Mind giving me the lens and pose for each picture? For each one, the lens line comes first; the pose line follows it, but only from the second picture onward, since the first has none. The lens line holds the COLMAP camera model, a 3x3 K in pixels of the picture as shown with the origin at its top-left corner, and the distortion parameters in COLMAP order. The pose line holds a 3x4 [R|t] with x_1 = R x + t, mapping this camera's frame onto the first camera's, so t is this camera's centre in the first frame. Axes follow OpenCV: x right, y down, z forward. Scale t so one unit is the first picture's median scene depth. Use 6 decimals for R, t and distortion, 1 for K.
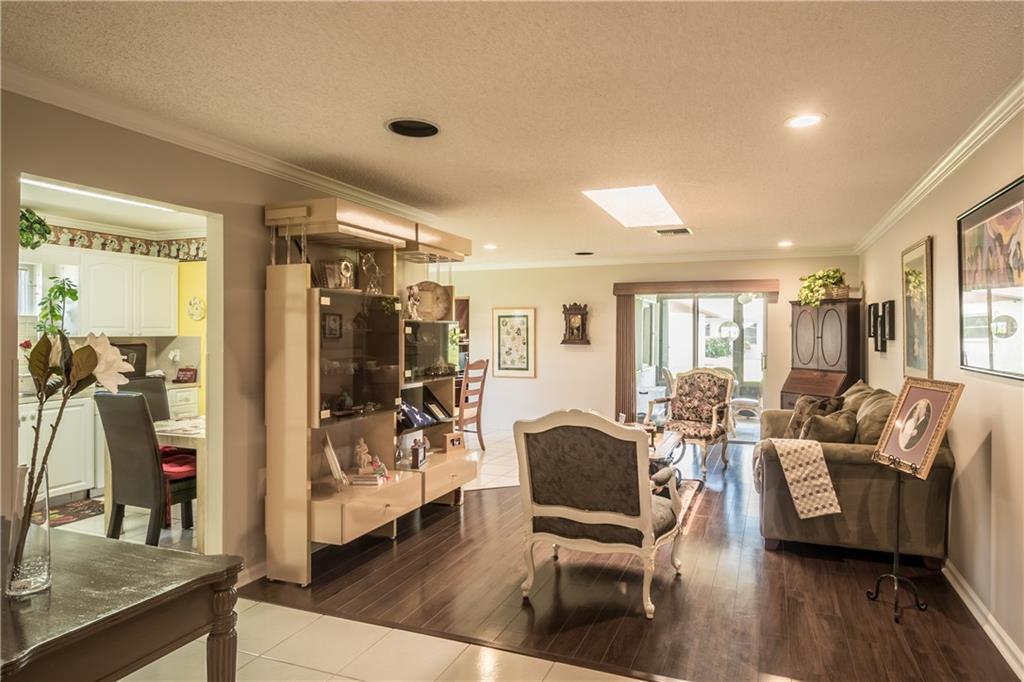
lens RADIAL K [[593.3, 0, 554.3], [0, 593.3, 329.9], [0, 0, 1]] dist [0.005968, -0.000148]
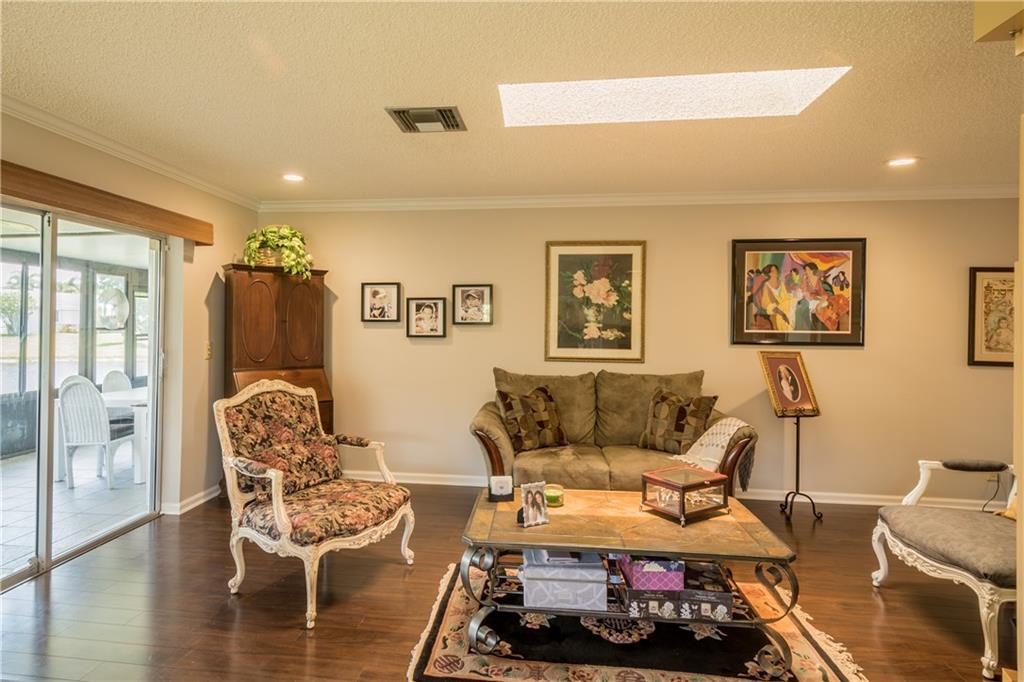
lens RADIAL K [[554.4, 0, 481.1], [0, 554.4, 320.7], [0, 0, 1]] dist [0.008583, -0.001999]
pose [[-0.223887, 0.003235, 0.974610, -0.228728], [-0.014480, 0.999873, -0.006645, 0.011798], [-0.974508, -0.015600, -0.223812, 0.851440]]
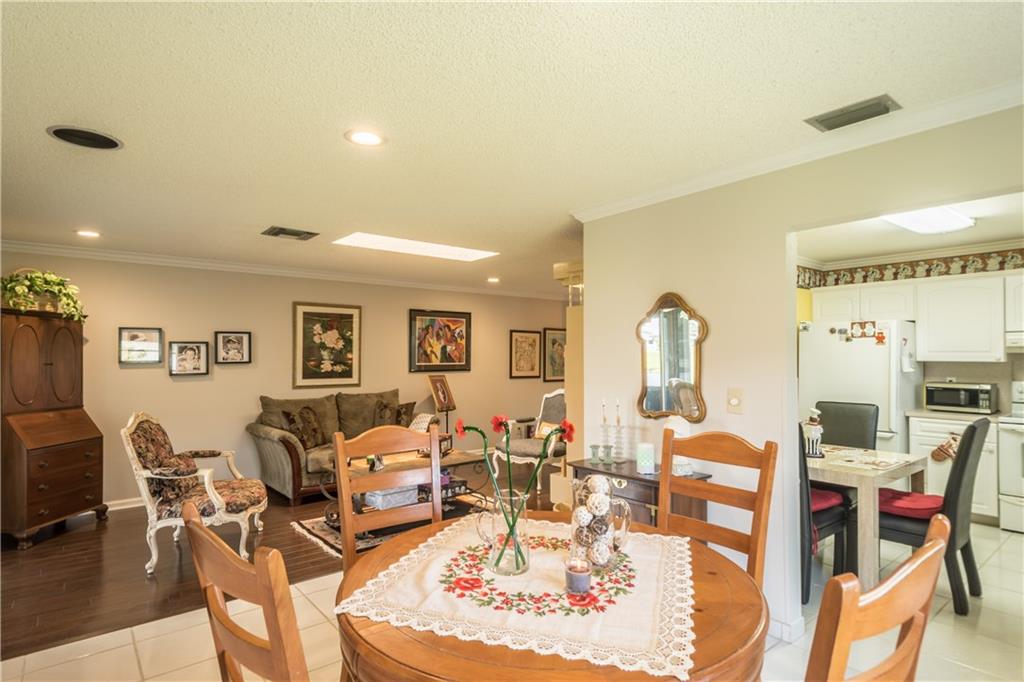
lens RADIAL K [[539.2, 0, 517.4], [0, 539.2, 347.9], [0, 0, 1]] dist [0.015389, -0.012428]
pose [[-0.867215, 0.011780, 0.497794, -0.351204], [0.001470, 0.999776, -0.021098, 0.006707], [-0.497931, -0.017565, -0.867039, 1.193875]]
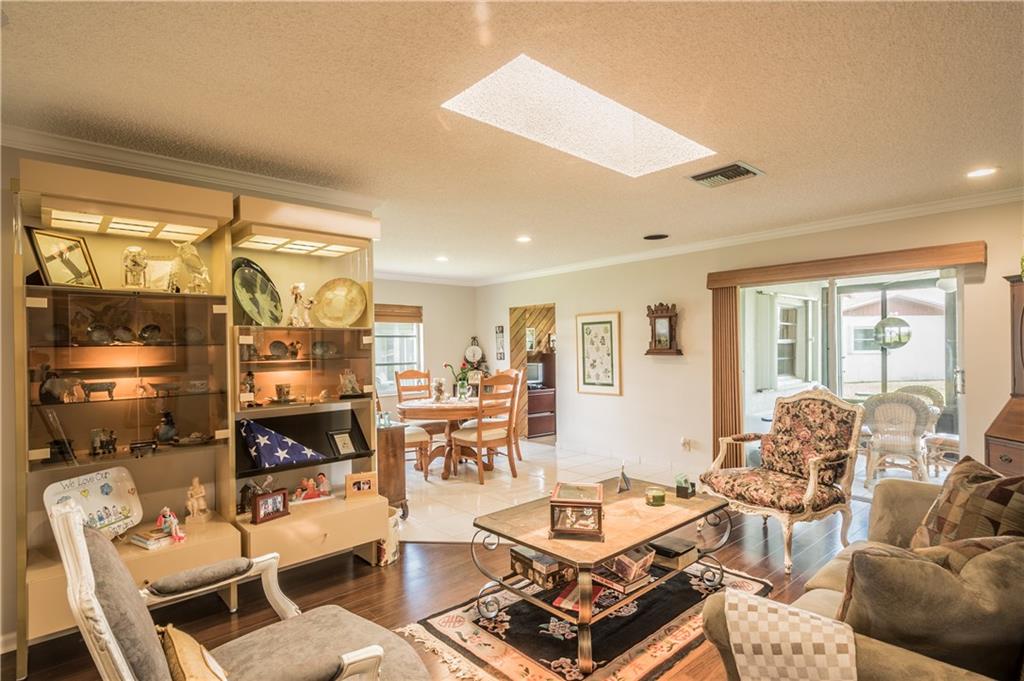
lens RADIAL K [[519.3, 0, 517.1], [0, 519.3, 351.9], [0, 0, 1]] dist [0.018591, -0.006990]
pose [[0.882968, -0.011313, -0.469297, 0.211485], [0.019868, 0.999714, 0.013282, 0.007662], [0.469013, -0.021051, 0.882940, 0.327007]]
